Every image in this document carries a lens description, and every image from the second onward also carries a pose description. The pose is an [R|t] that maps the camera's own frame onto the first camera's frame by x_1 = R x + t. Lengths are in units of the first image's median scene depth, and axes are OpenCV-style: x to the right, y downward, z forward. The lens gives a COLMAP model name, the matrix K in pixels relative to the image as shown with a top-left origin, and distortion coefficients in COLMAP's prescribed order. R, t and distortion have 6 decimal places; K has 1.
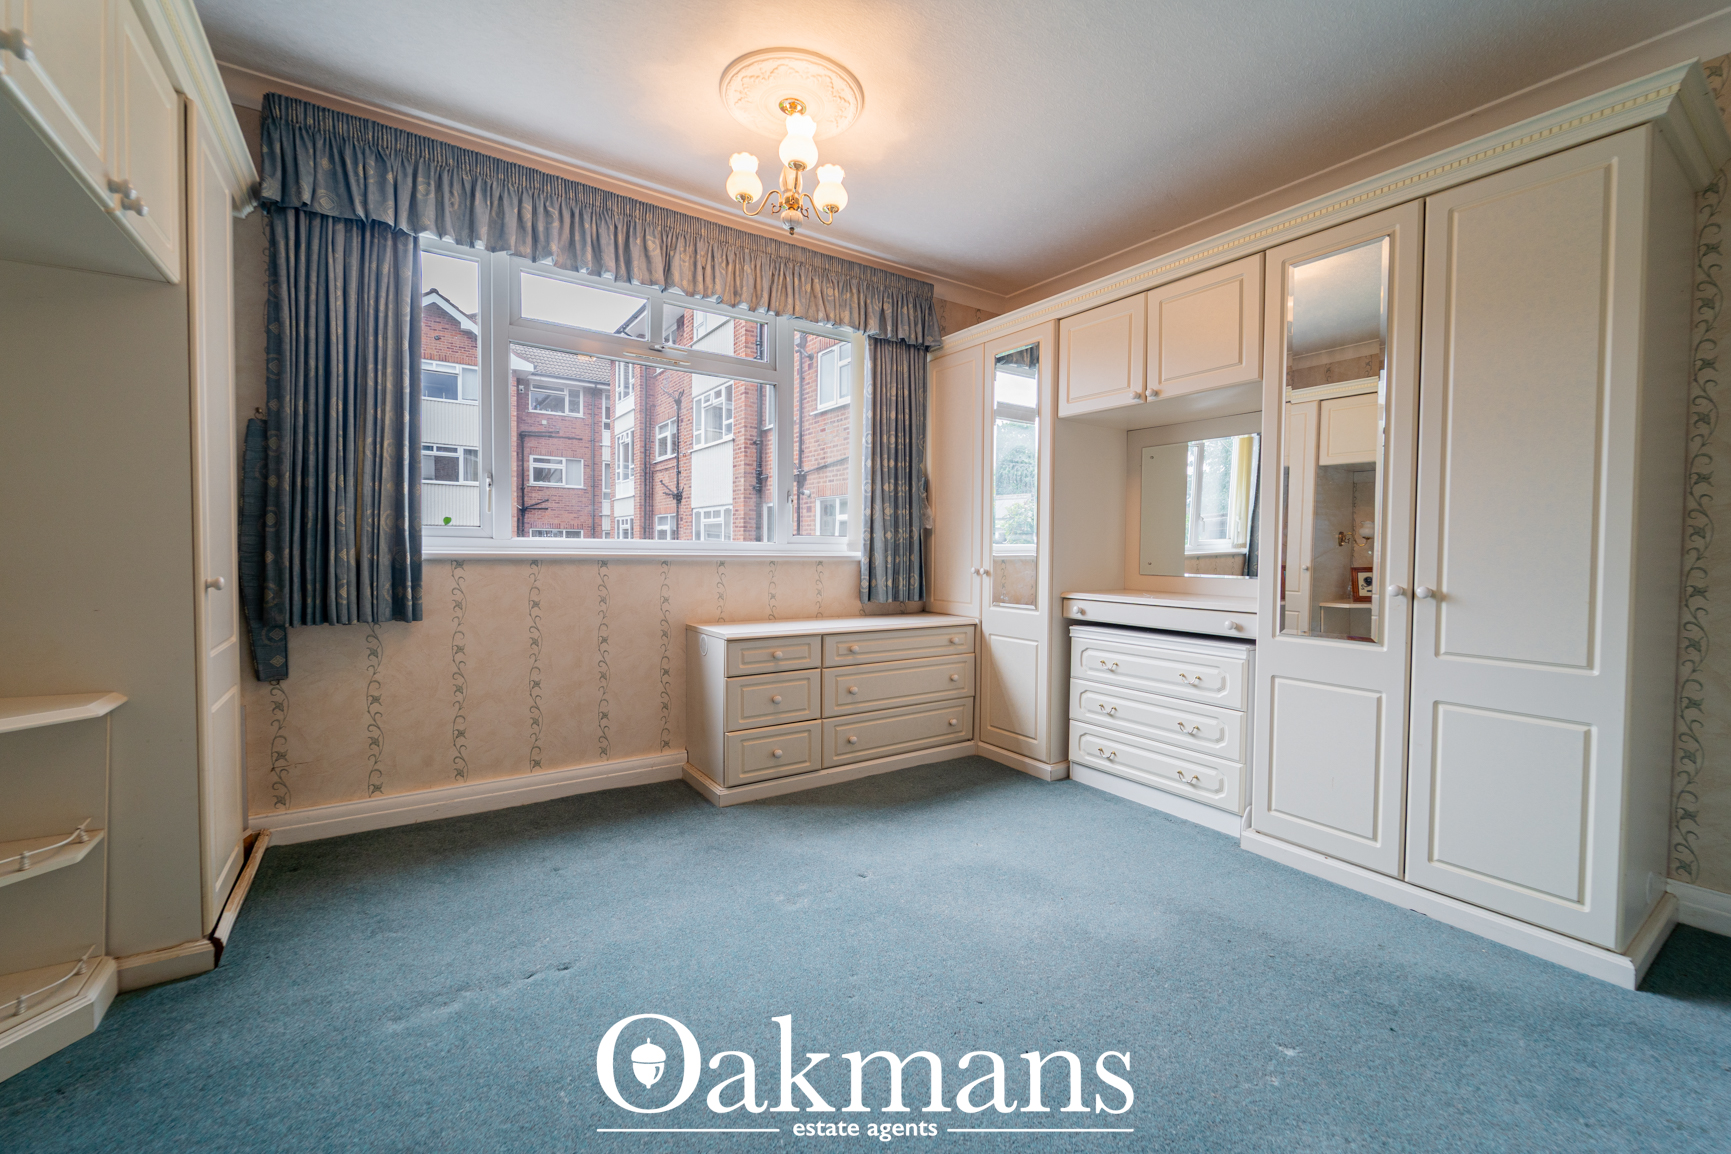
lens RADIAL K [[704.9, 0, 862.2], [0, 704.9, 569.0], [0, 0, 1]] dist [0.001889, -0.001775]
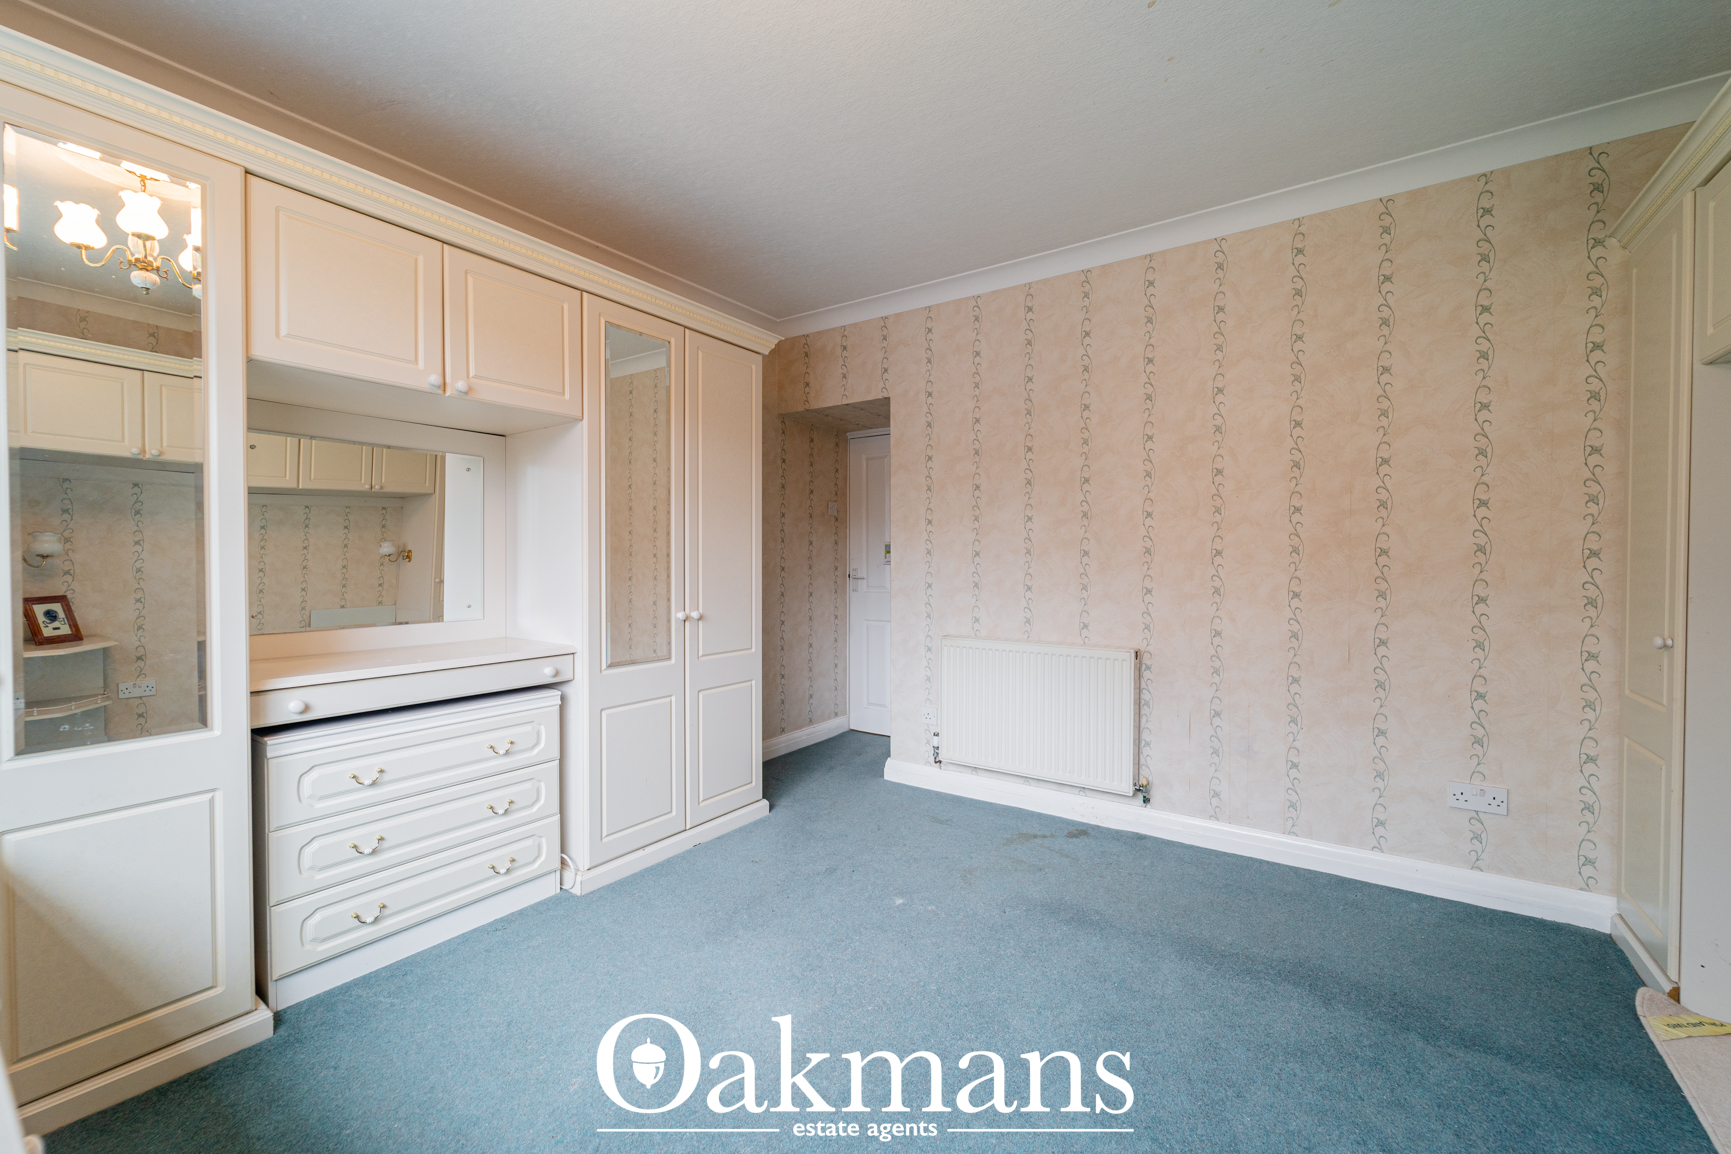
lens RADIAL K [[704.9, 0, 861.4], [0, 704.9, 565.2], [0, 0, 1]] dist [0.001889, -0.001775]
pose [[-0.377431, -0.024339, 0.925718, -0.460430], [0.015740, 0.999342, 0.032692, -0.079877], [-0.925904, 0.026910, -0.376800, 0.909940]]
